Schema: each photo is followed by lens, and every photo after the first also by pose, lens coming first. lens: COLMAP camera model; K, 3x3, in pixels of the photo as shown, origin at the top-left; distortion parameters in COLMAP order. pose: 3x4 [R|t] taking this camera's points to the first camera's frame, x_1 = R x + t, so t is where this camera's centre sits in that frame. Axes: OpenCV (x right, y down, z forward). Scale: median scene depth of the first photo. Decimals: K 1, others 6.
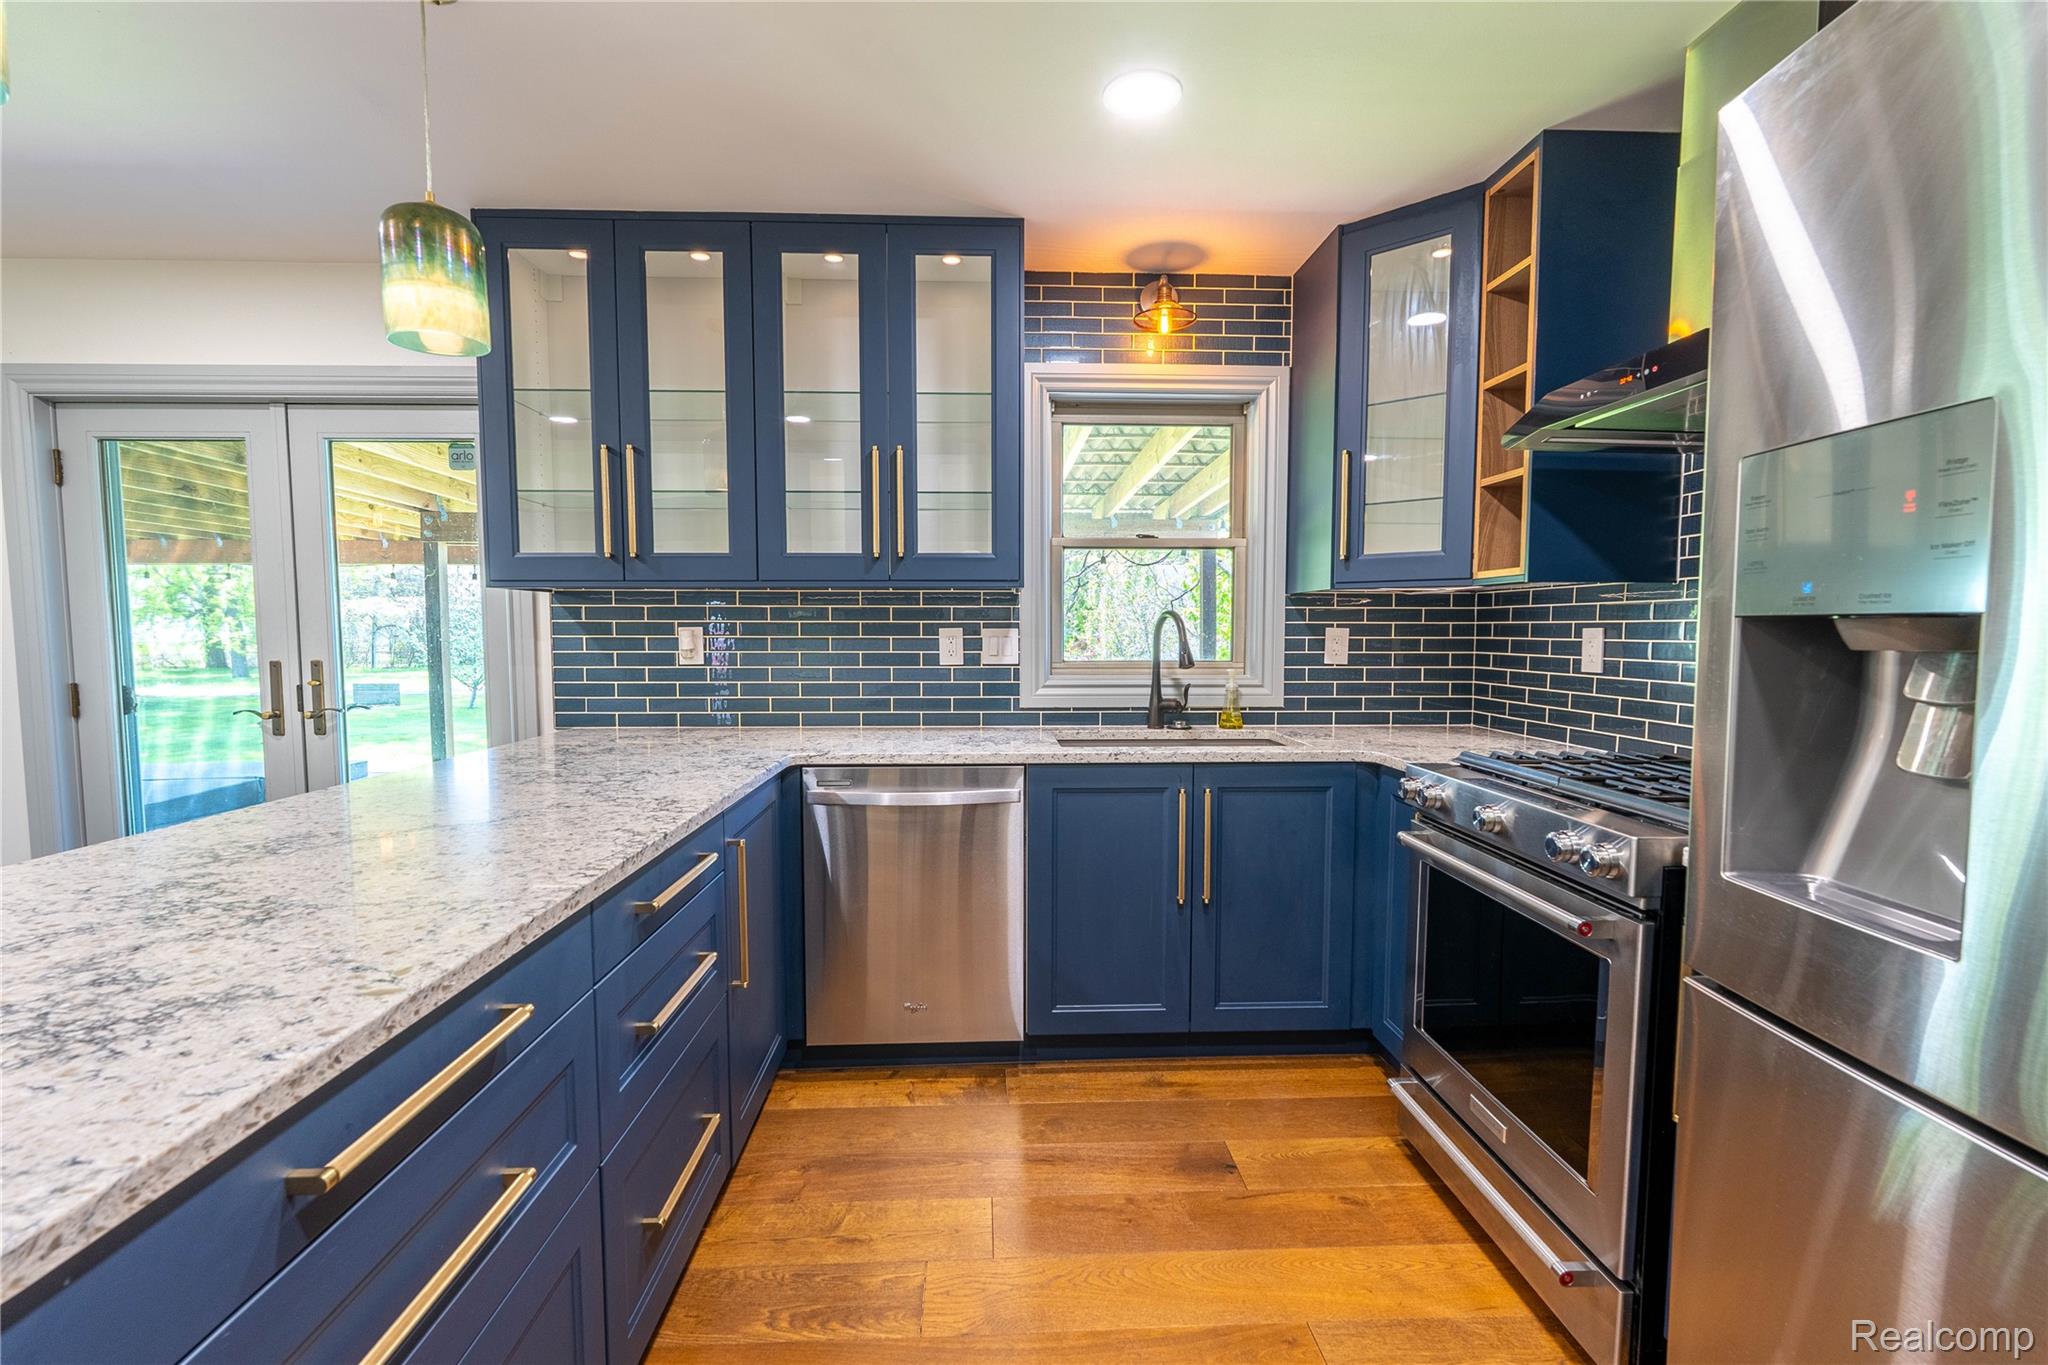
lens RADIAL K [[896.4, 0, 1025.0], [0, 896.4, 685.3], [0, 0, 1]] dist [-0.007585, 0.002404]
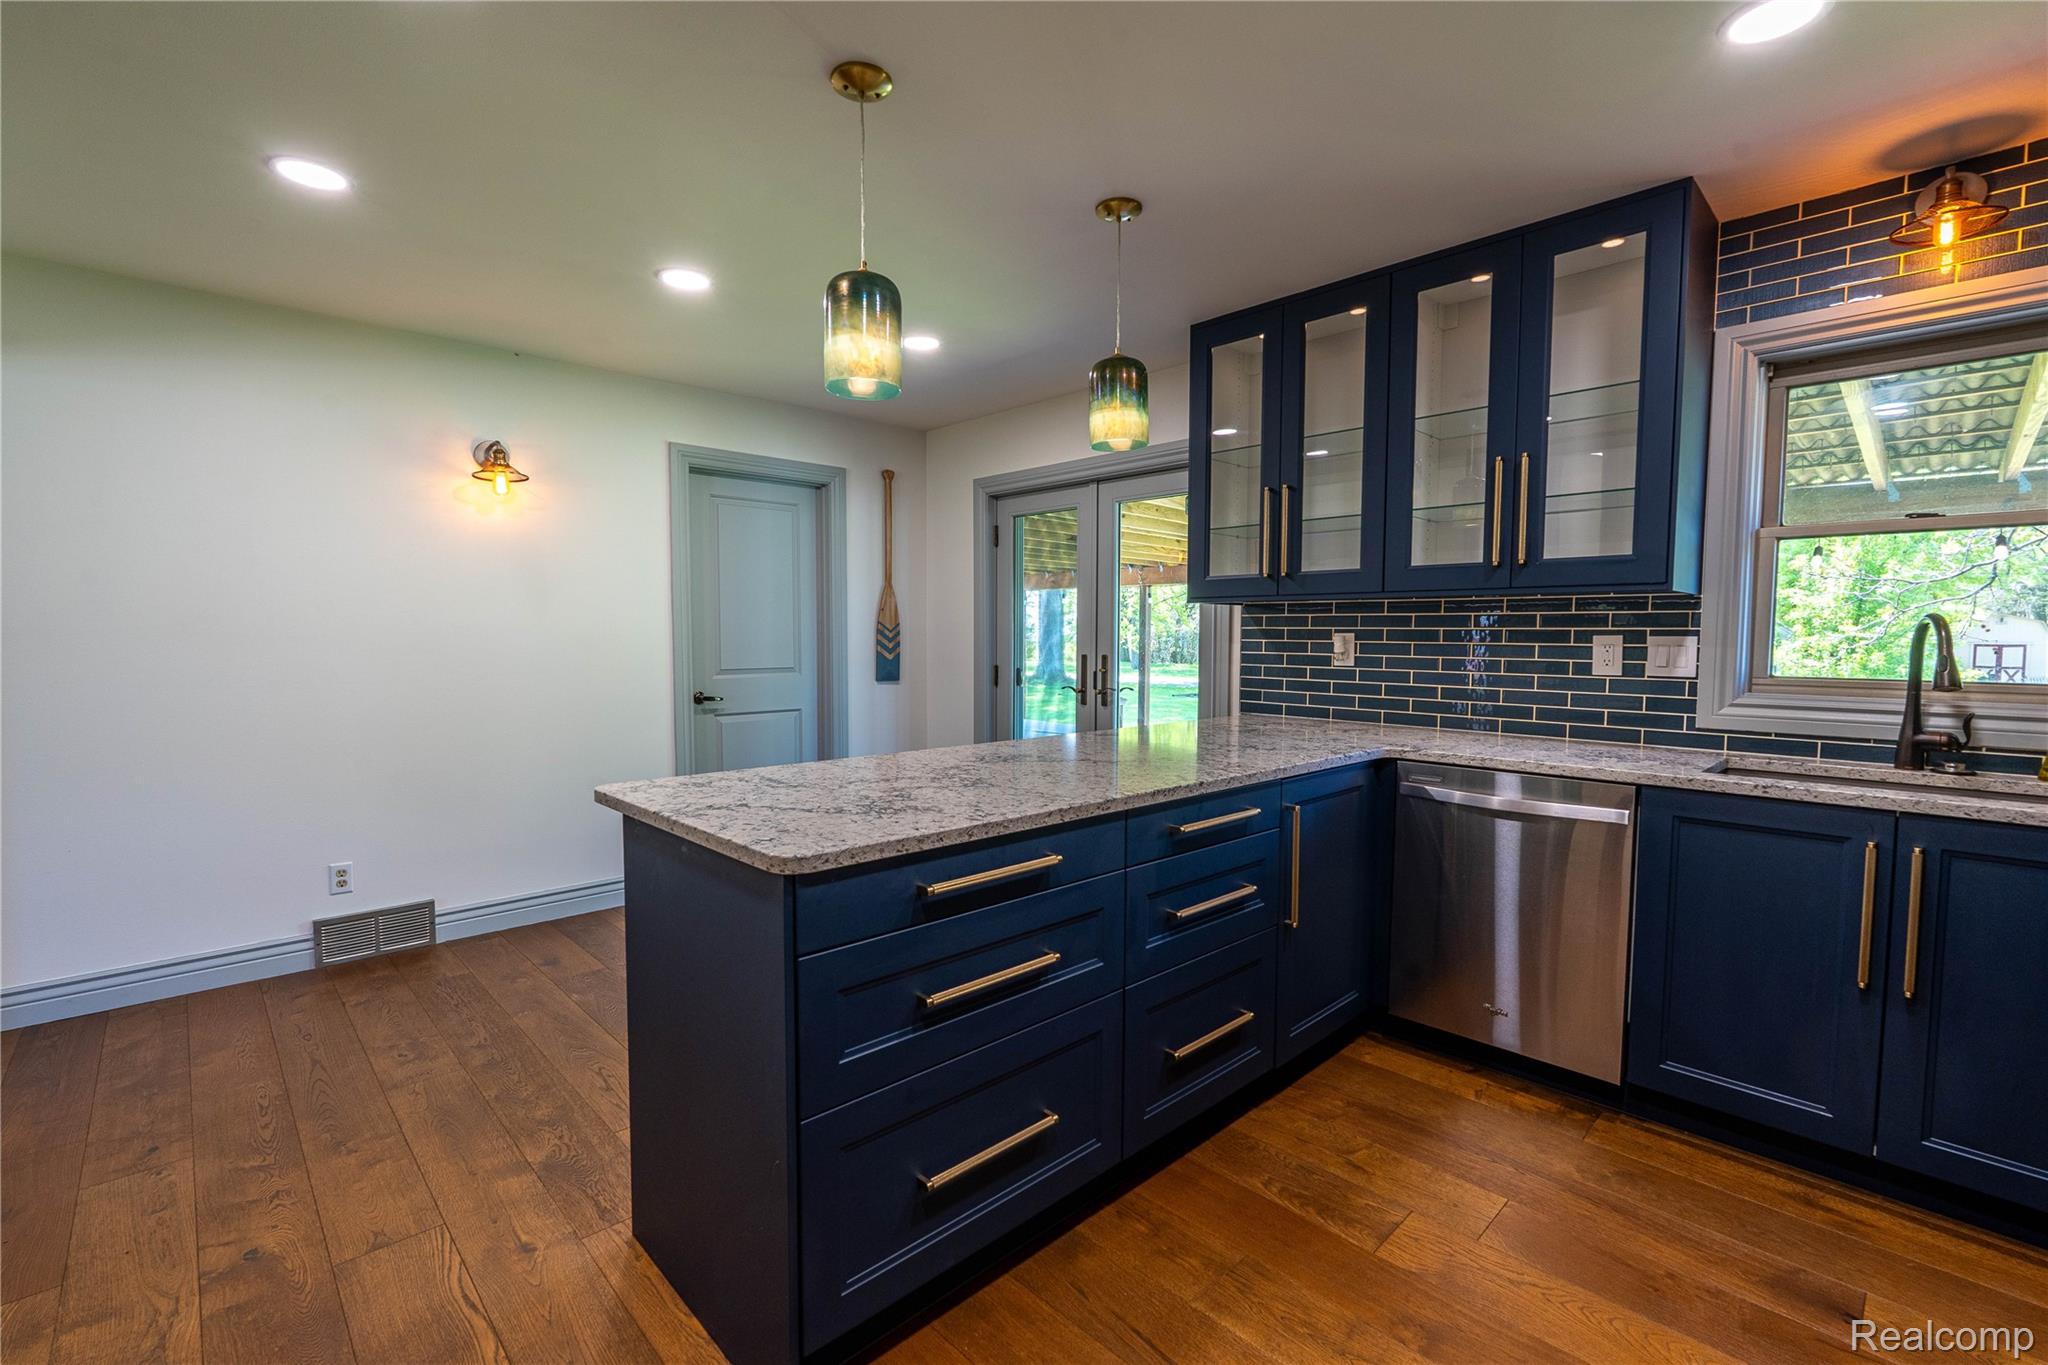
lens RADIAL K [[896.4, 0, 1031.4], [0, 896.4, 685.8], [0, 0, 1]] dist [-0.007585, 0.002404]
pose [[0.661773, 0.048104, -0.748159, 0.247531], [-0.053041, 0.998443, 0.017280, 0.004178], [0.747826, 0.028248, 0.663294, -0.064318]]
